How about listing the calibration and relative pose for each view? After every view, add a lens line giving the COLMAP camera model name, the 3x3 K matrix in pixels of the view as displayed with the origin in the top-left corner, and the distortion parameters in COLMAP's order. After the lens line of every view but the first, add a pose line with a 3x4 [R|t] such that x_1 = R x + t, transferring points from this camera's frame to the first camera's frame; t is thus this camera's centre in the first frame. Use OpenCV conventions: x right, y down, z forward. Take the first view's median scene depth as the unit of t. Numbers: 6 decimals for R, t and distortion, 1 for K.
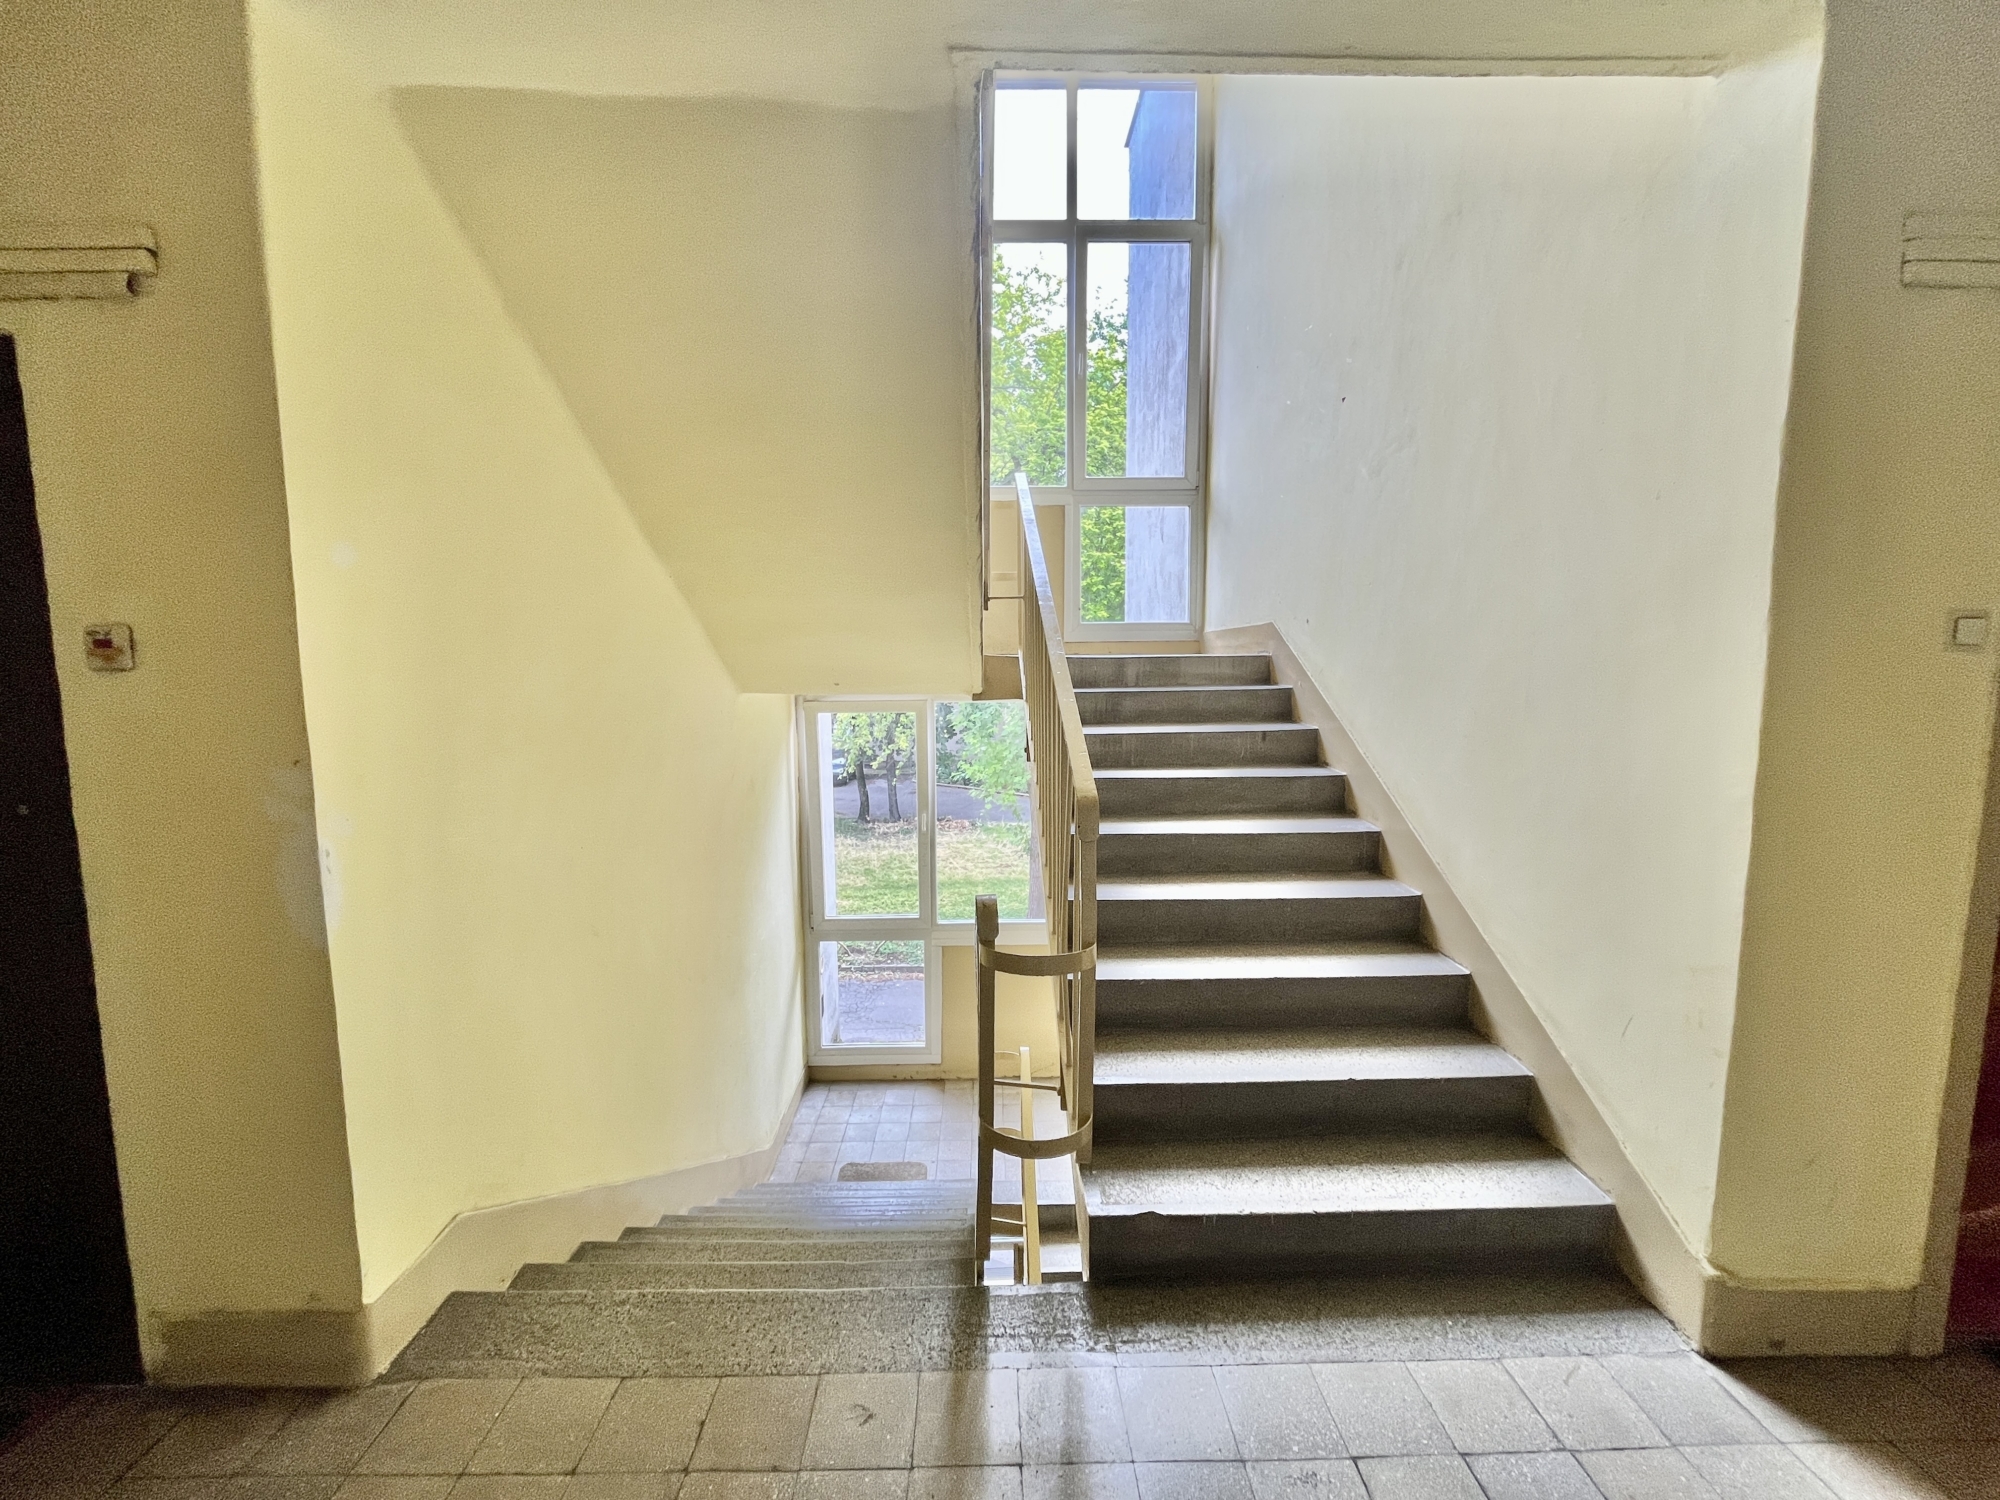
lens RADIAL K [[805.9, 0, 988.3], [0, 805.9, 750.5], [0, 0, 1]] dist [-0.005948, -0.000105]
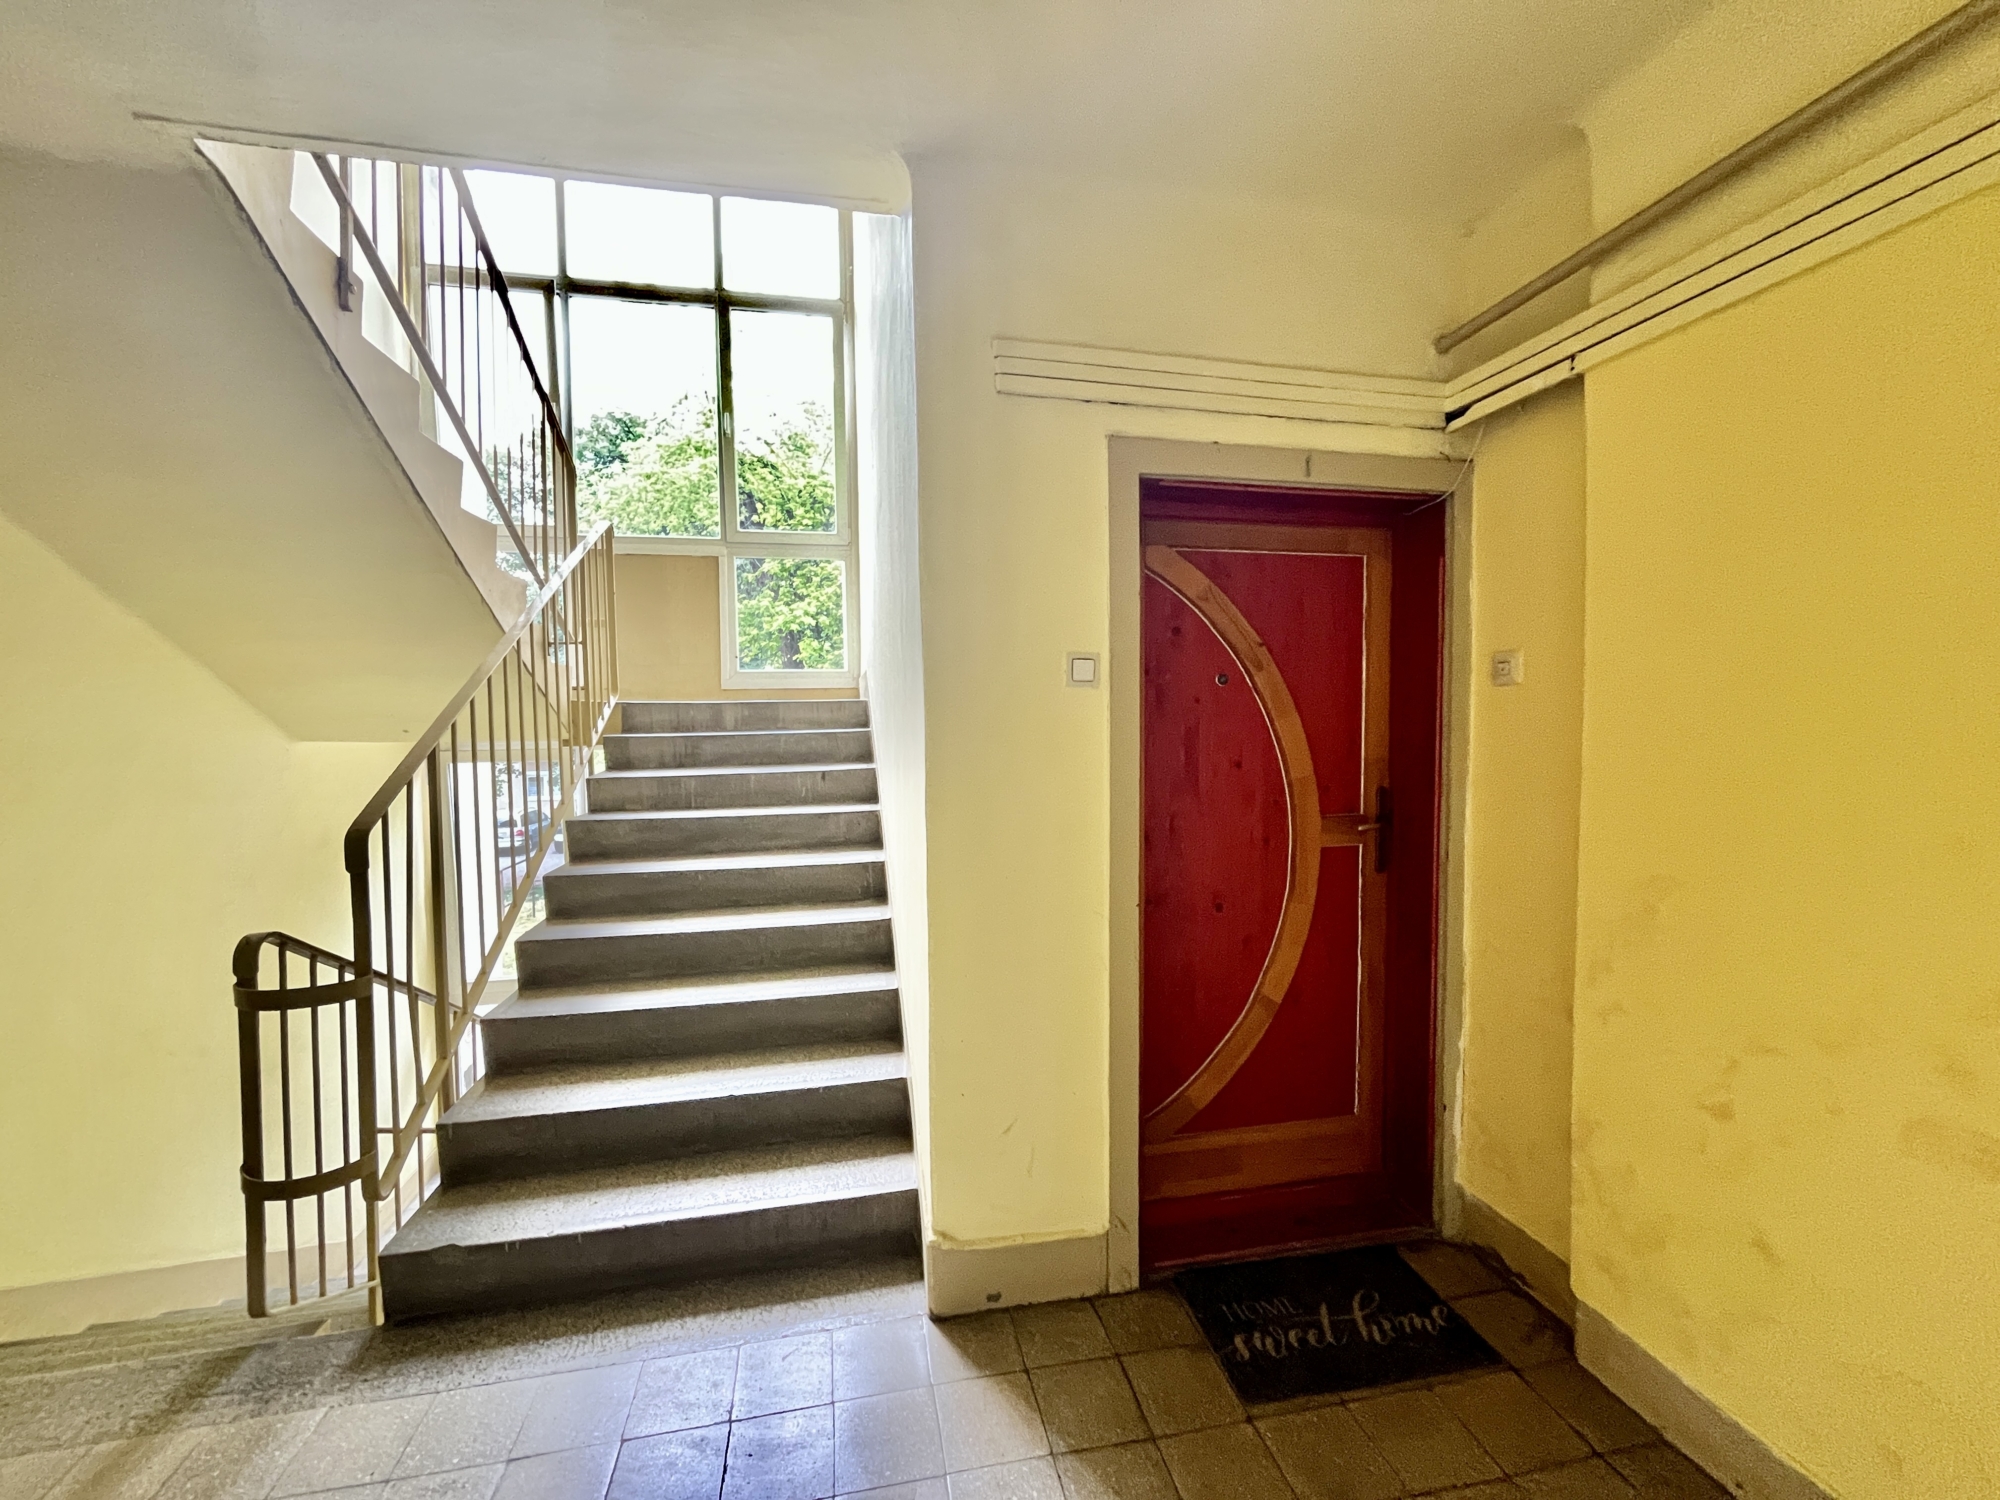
lens RADIAL K [[805.9, 0, 1000.5], [0, 805.9, 752.6], [0, 0, 1]] dist [-0.005948, -0.000105]
pose [[0.983197, -0.012790, 0.182096, 0.700384], [0.023948, 0.997958, -0.059209, 0.036038], [-0.180967, 0.062575, 0.981496, -0.145750]]
